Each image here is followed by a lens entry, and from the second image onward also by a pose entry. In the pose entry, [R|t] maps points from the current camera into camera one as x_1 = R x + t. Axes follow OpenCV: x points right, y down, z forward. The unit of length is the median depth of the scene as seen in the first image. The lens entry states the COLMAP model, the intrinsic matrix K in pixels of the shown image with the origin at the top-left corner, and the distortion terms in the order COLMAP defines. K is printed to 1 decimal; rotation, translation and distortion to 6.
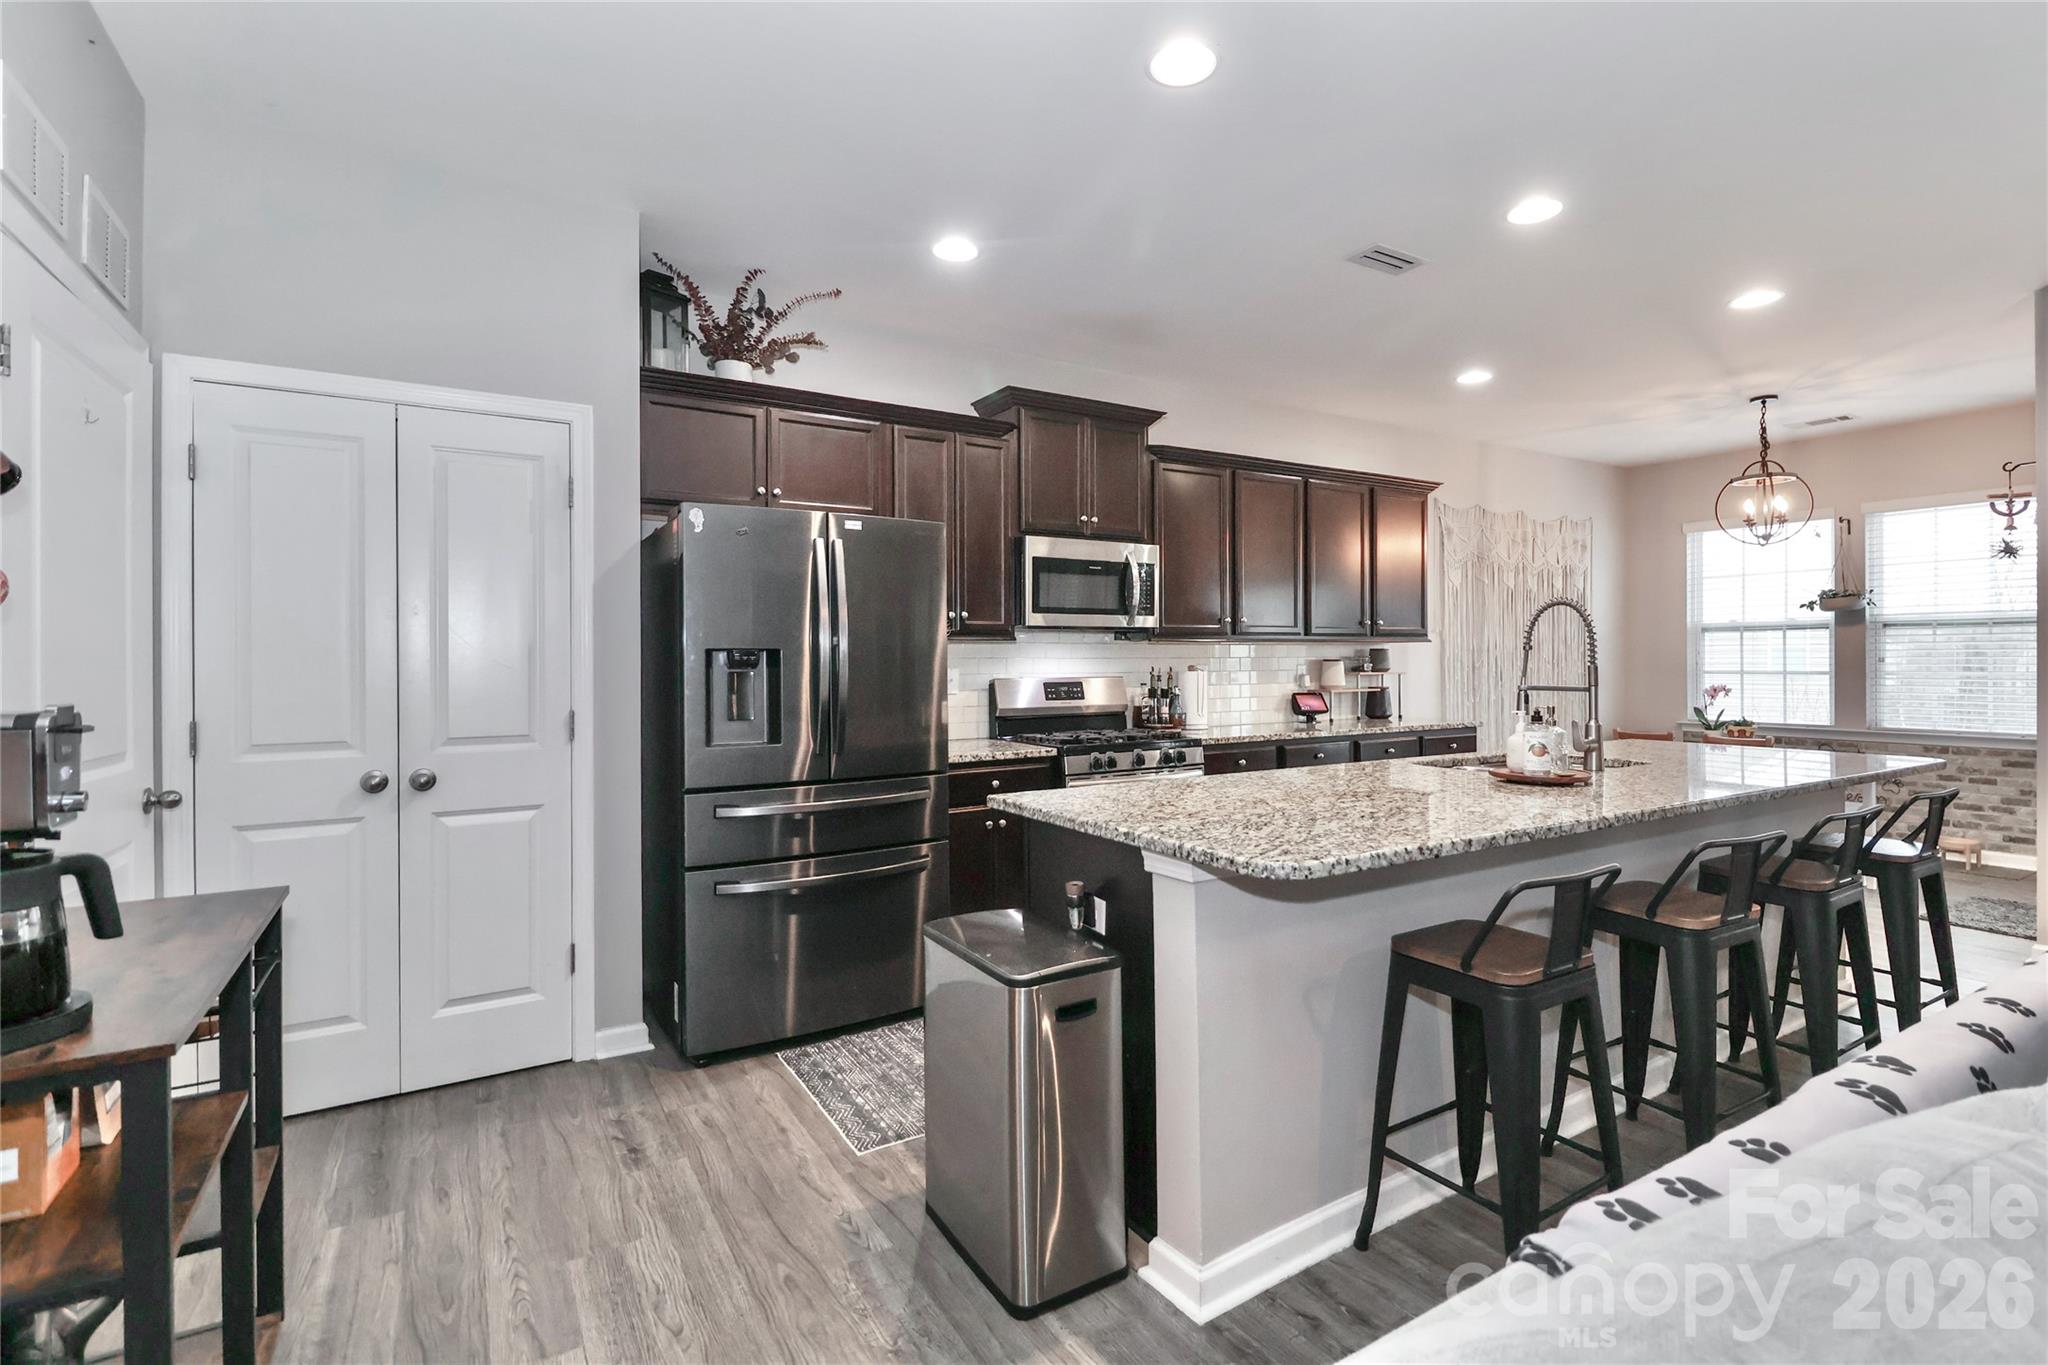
lens RADIAL K [[960.4, 0, 1066.2], [0, 960.4, 666.4], [0, 0, 1]] dist [0.014077, -0.010655]
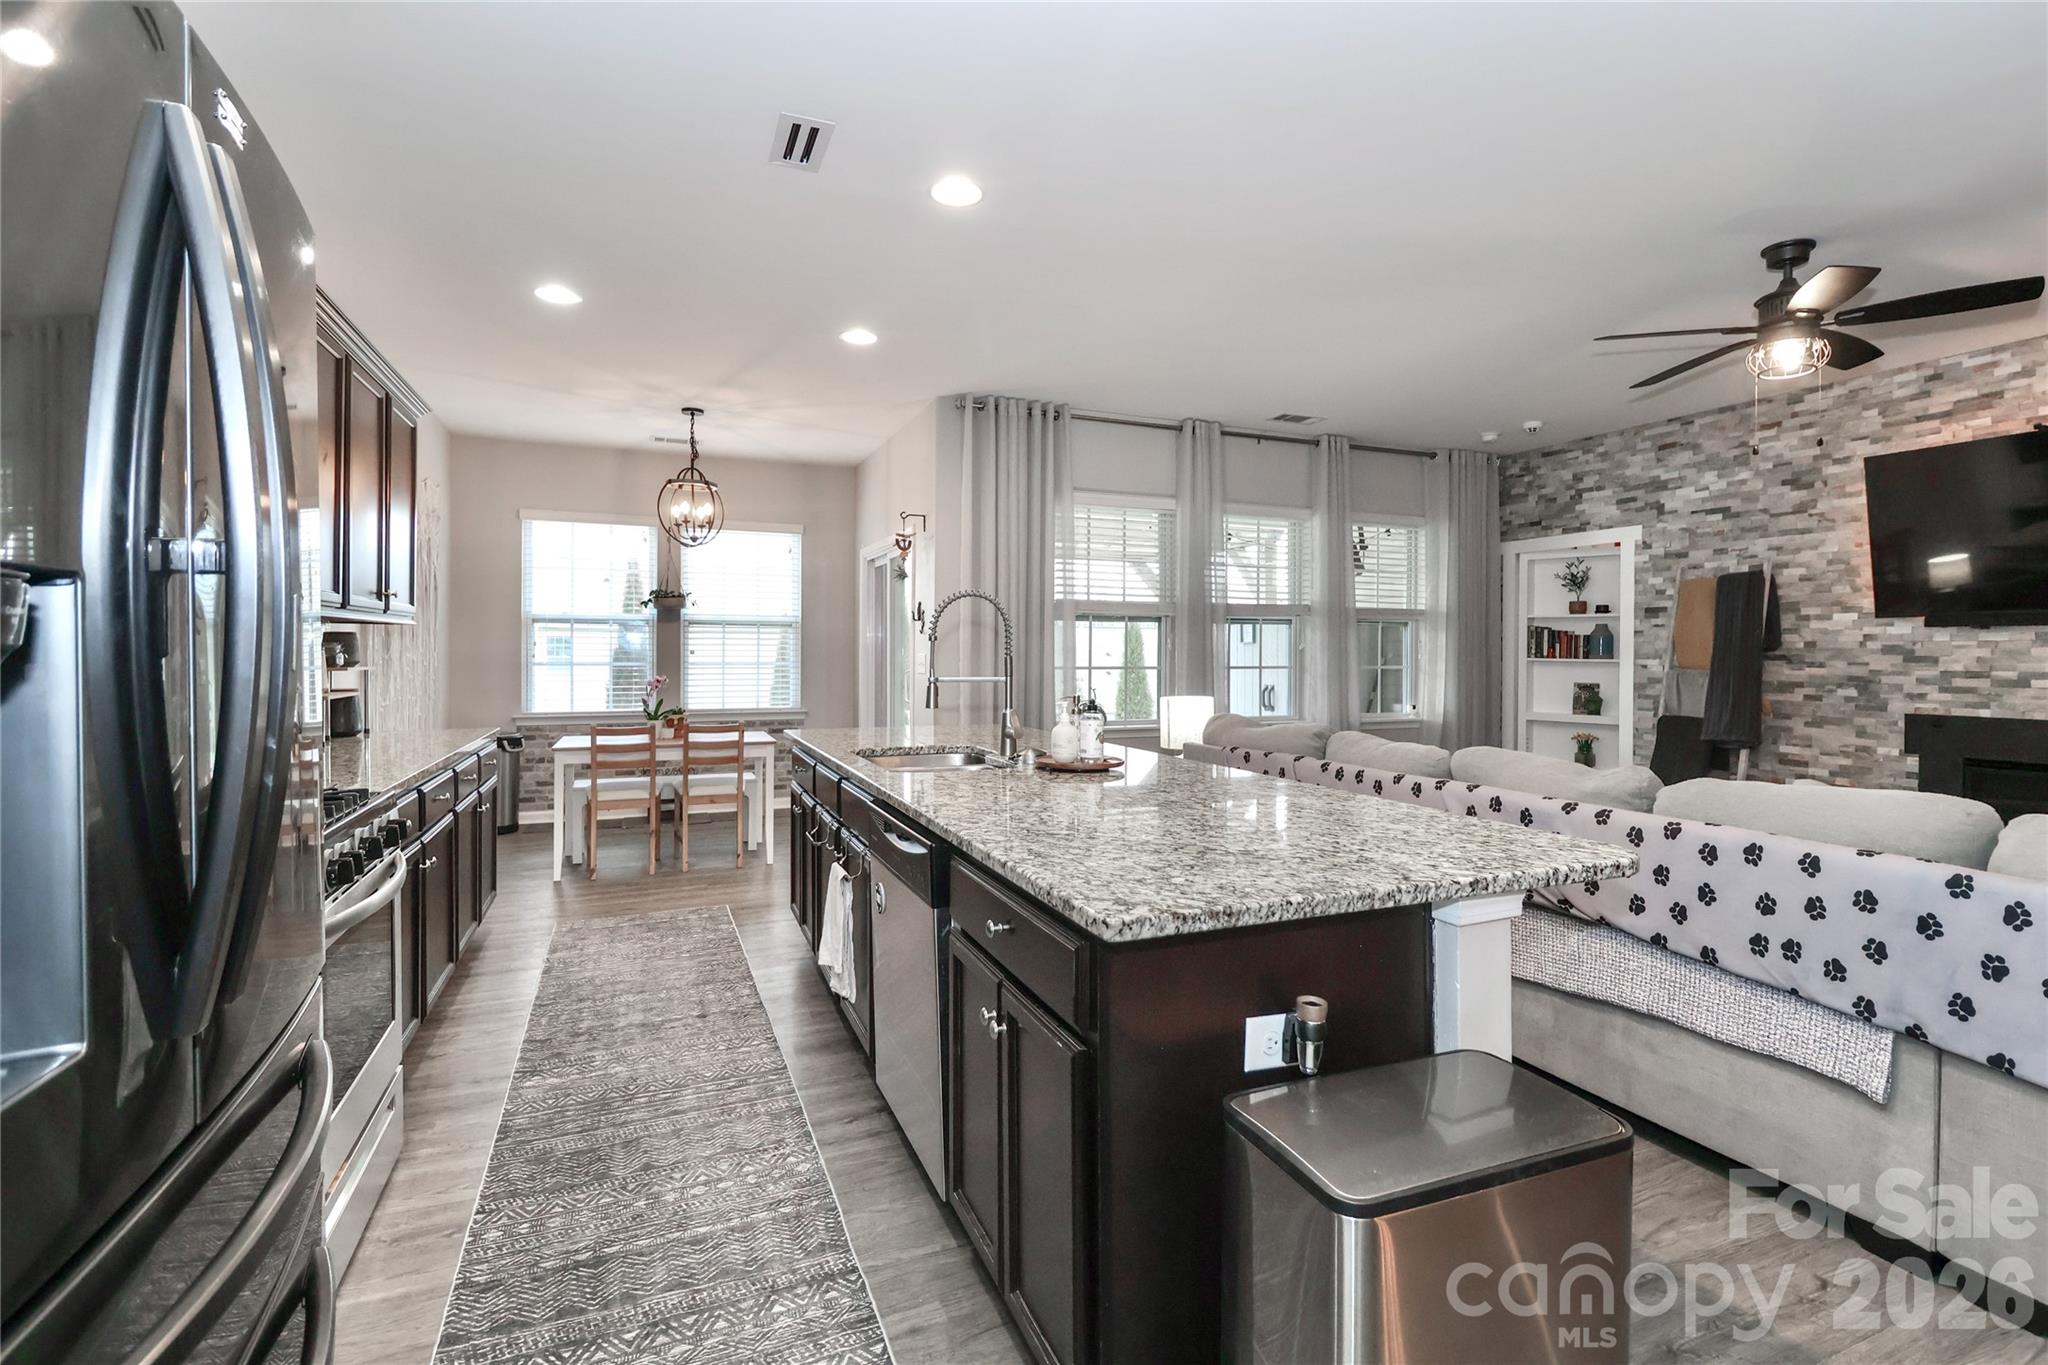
lens RADIAL K [[960.4, 0, 1032.3], [0, 960.4, 640.8], [0, 0, 1]] dist [0.014077, -0.010655]
pose [[0.177389, 0.015900, 0.984012, -0.340452], [0.003716, 0.999852, -0.016826, -0.000643], [-0.984134, 0.006641, 0.177304, 0.559860]]
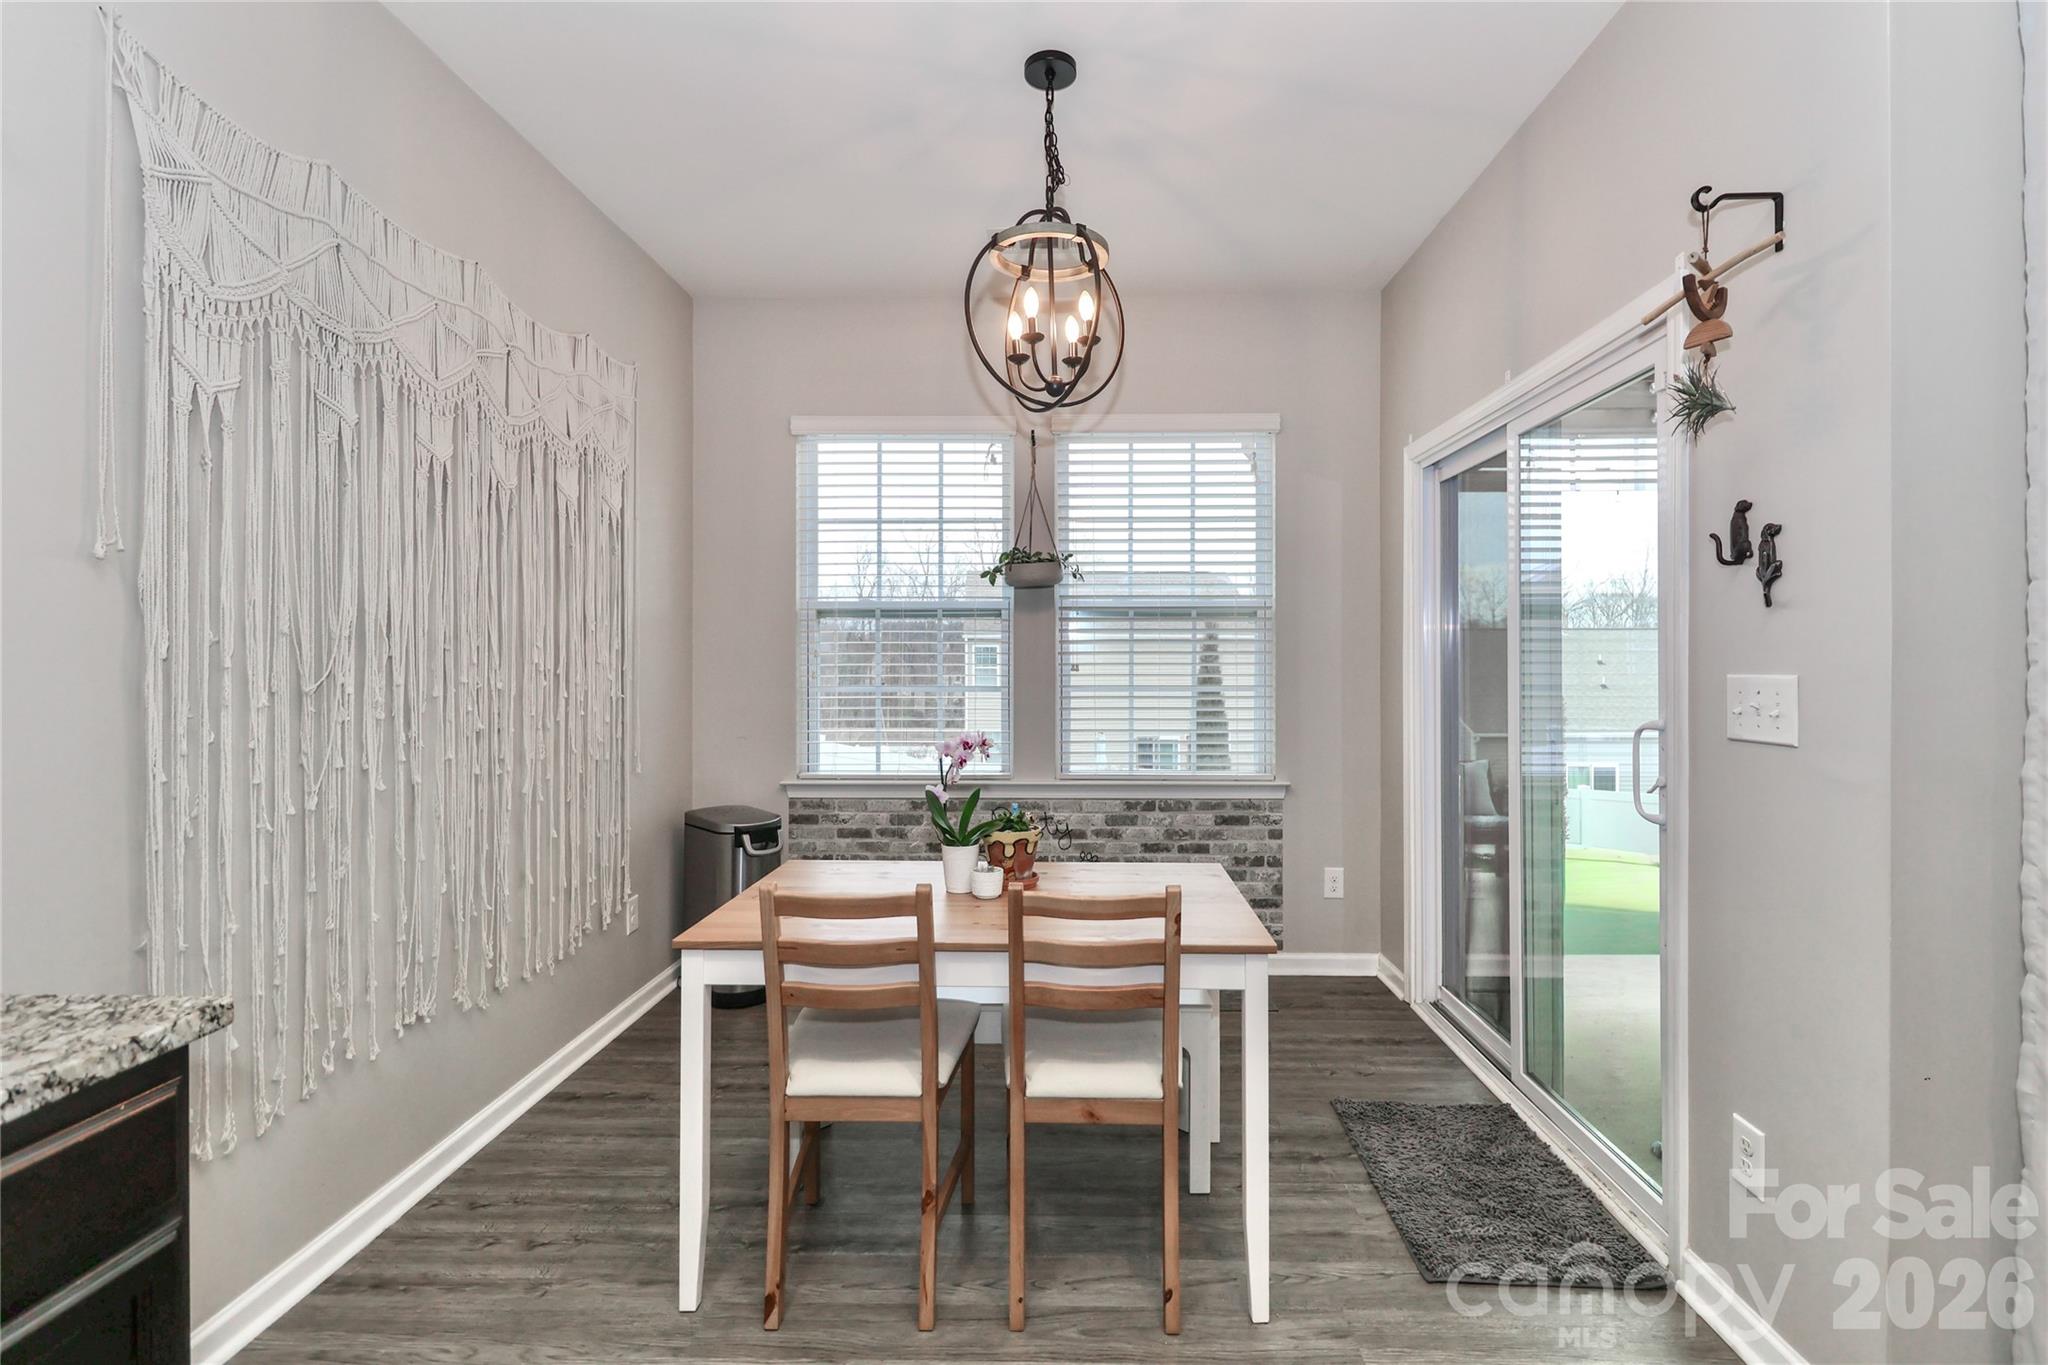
lens RADIAL K [[960.4, 0, 1037.5], [0, 960.4, 662.3], [0, 0, 1]] dist [0.014077, -0.010655]
pose [[0.559037, 0.007420, 0.829109, 0.459683], [0.009579, 0.999835, -0.015407, -0.001943], [-0.829087, 0.016555, 0.558874, 0.980251]]
